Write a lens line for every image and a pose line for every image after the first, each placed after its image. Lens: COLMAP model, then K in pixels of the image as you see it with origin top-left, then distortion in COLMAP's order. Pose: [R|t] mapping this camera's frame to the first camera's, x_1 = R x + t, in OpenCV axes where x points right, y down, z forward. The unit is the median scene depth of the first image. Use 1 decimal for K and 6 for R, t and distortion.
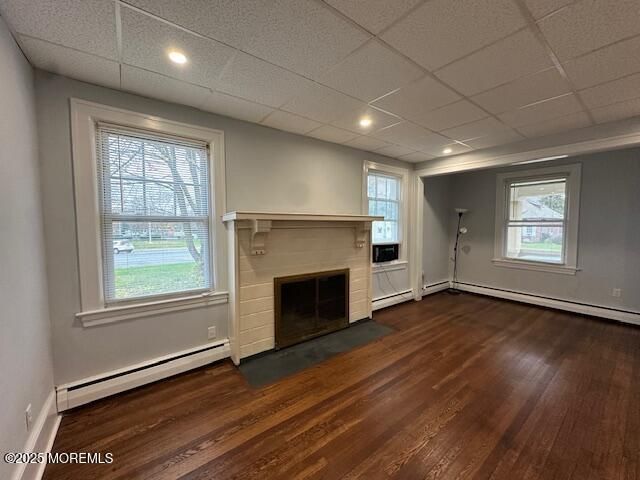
lens RADIAL K [[255.7, 0, 324.1], [0, 255.7, 239.6], [0, 0, 1]] dist [-0.007230, 0.000102]
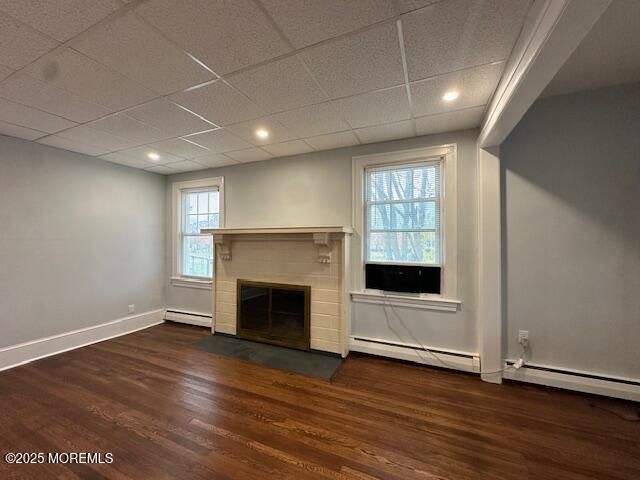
lens RADIAL K [[255.7, 0, 323.7], [0, 255.7, 242.2], [0, 0, 1]] dist [-0.007230, 0.000102]
pose [[0.483370, 0.002685, -0.875412, 0.904243], [-0.053850, 0.998193, -0.026672, -0.018738], [0.873758, 0.060033, 0.482641, 0.599186]]
